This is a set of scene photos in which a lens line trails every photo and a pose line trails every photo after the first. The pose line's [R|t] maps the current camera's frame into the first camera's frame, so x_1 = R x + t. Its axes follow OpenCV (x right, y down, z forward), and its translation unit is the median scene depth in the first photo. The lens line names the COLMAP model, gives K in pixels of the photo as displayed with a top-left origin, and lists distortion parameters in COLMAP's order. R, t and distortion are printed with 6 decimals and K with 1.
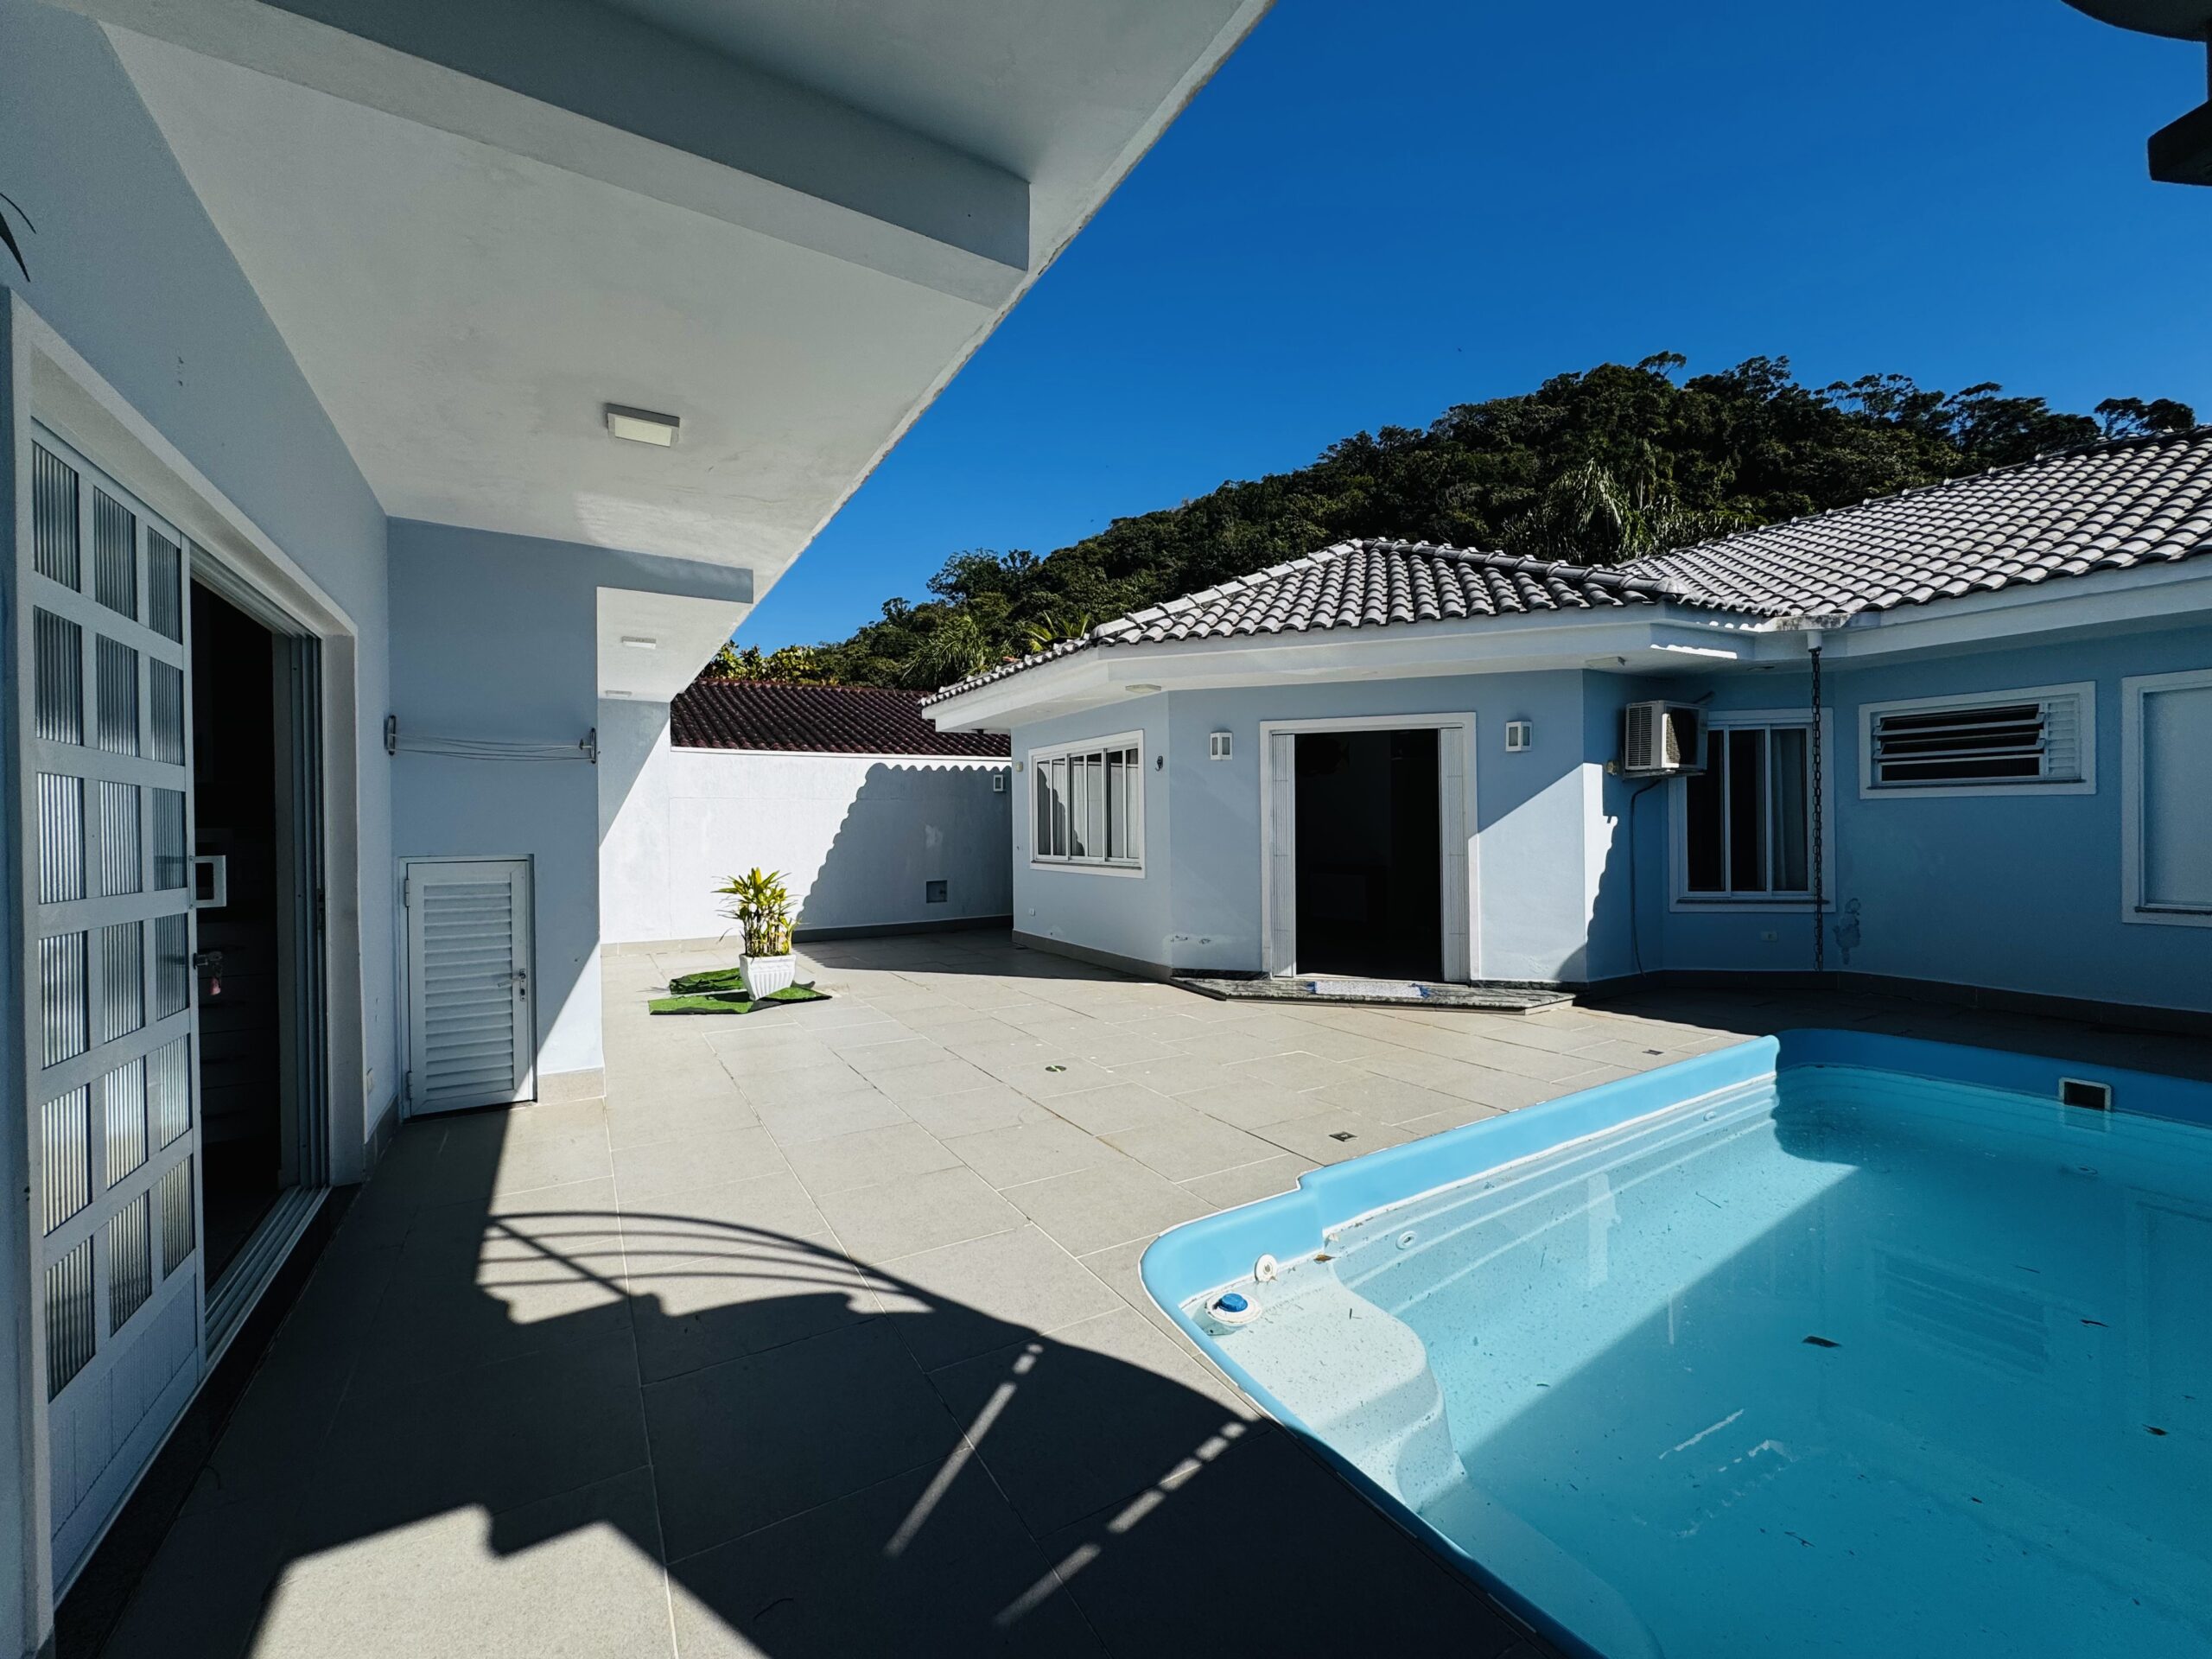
lens RADIAL K [[882.1, 0, 1106.8], [0, 882.1, 827.9], [0, 0, 1]] dist [-0.002564, 0.000148]
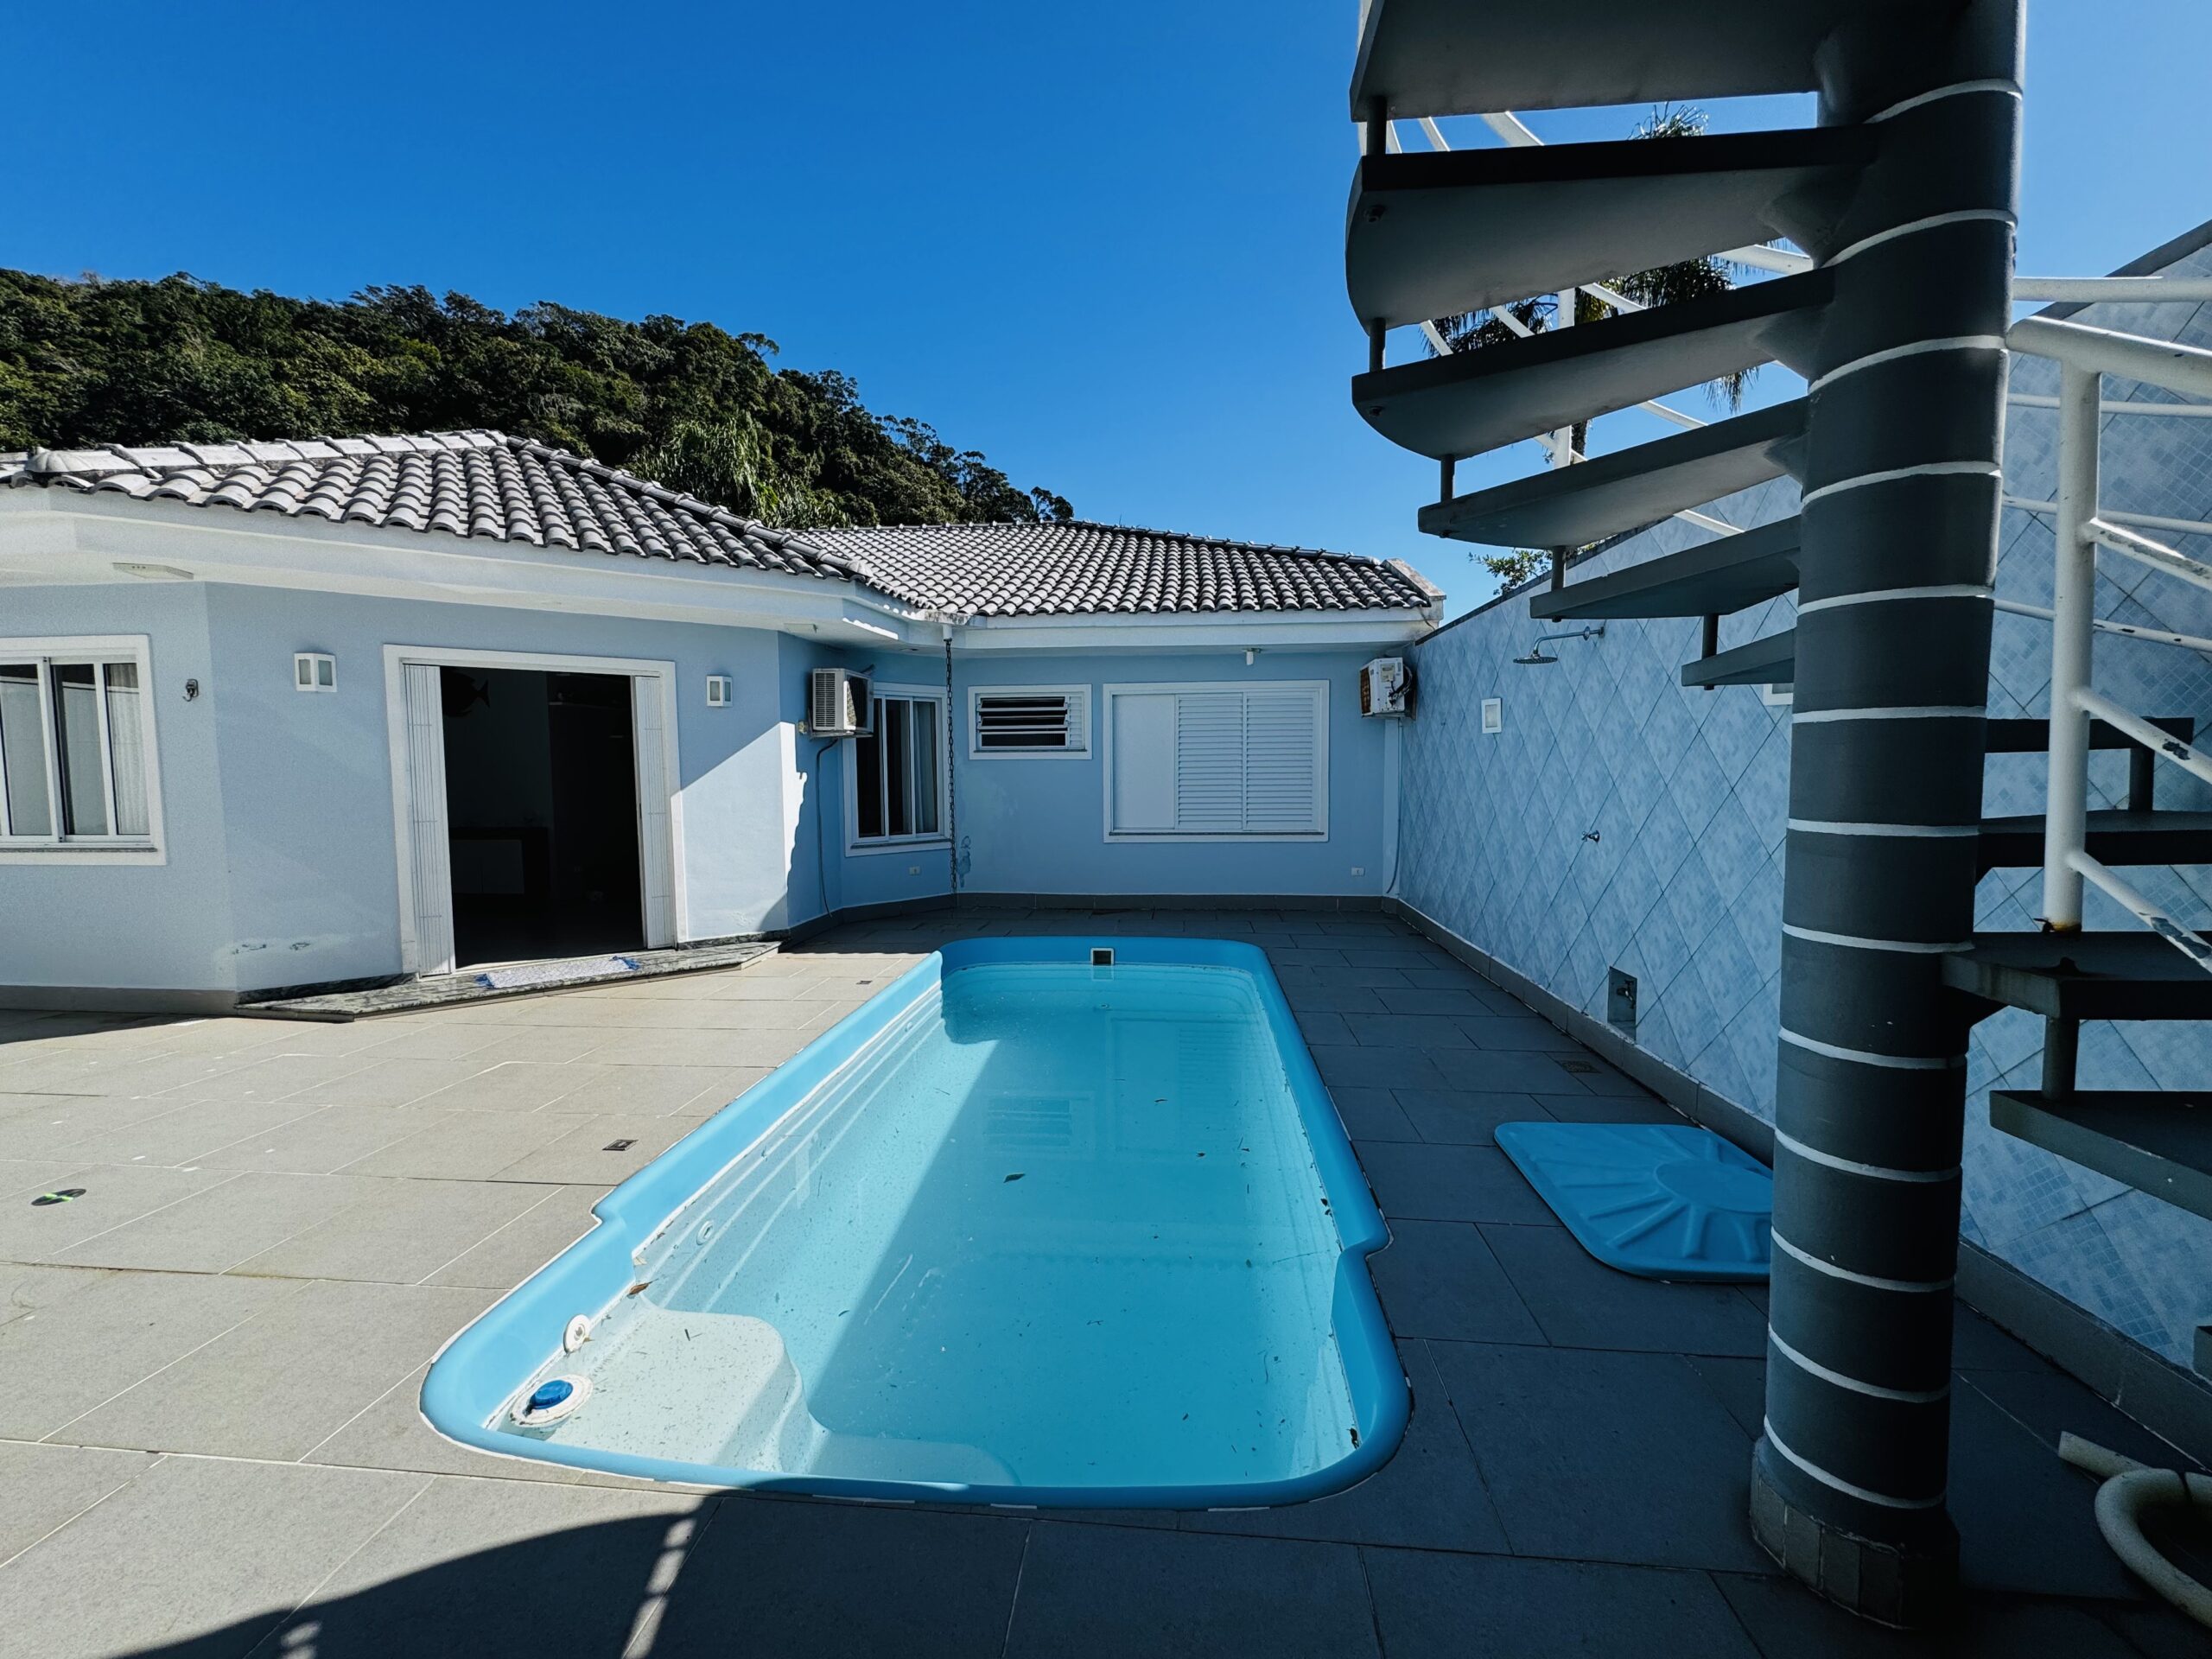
lens RADIAL K [[882.1, 0, 1106.8], [0, 882.1, 827.9], [0, 0, 1]] dist [-0.002564, 0.000148]
pose [[0.596825, -0.047874, 0.800942, -0.064764], [0.002730, 0.998334, 0.057639, -0.006210], [-0.802367, -0.032213, 0.595961, 0.053398]]
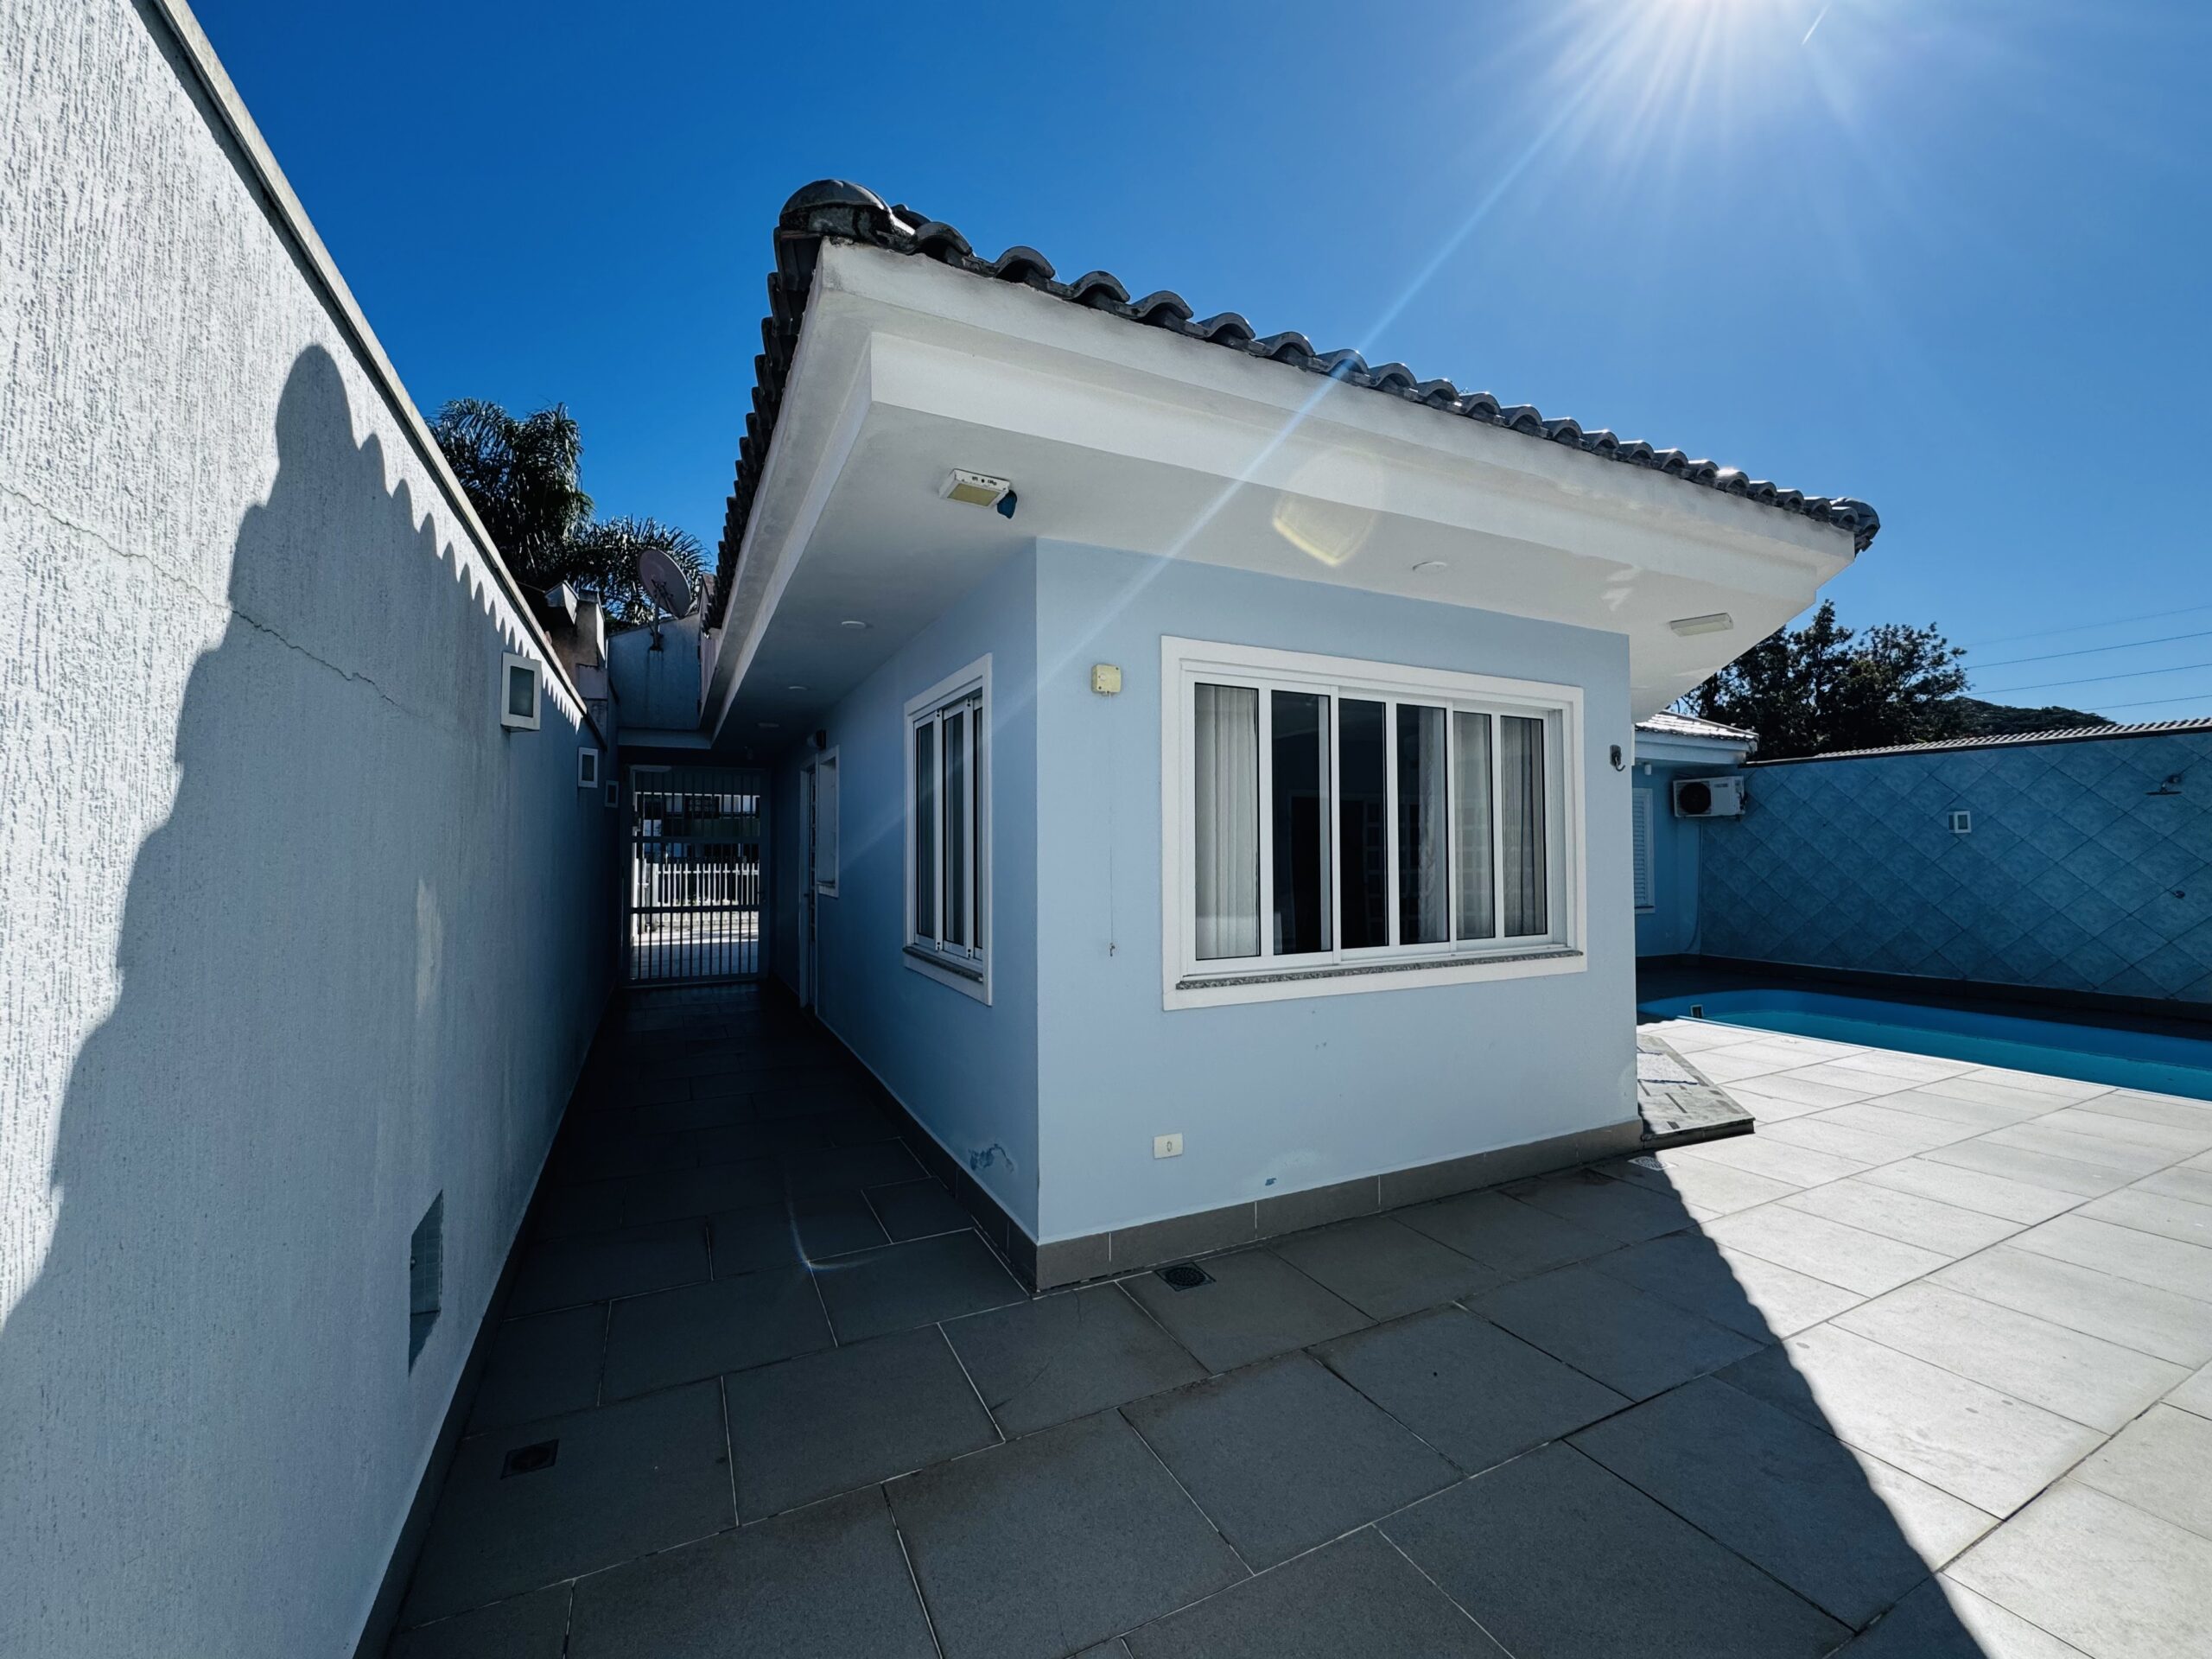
lens RADIAL K [[876.3, 0, 1102.3], [0, 876.3, 856.4], [0, 0, 1]] dist [-0.000261, 0.000074]
pose [[0.091073, 0.009959, 0.995794, -0.525333], [0.006333, 0.999924, -0.010579, -0.006974], [-0.995824, 0.007270, 0.091003, 1.295266]]
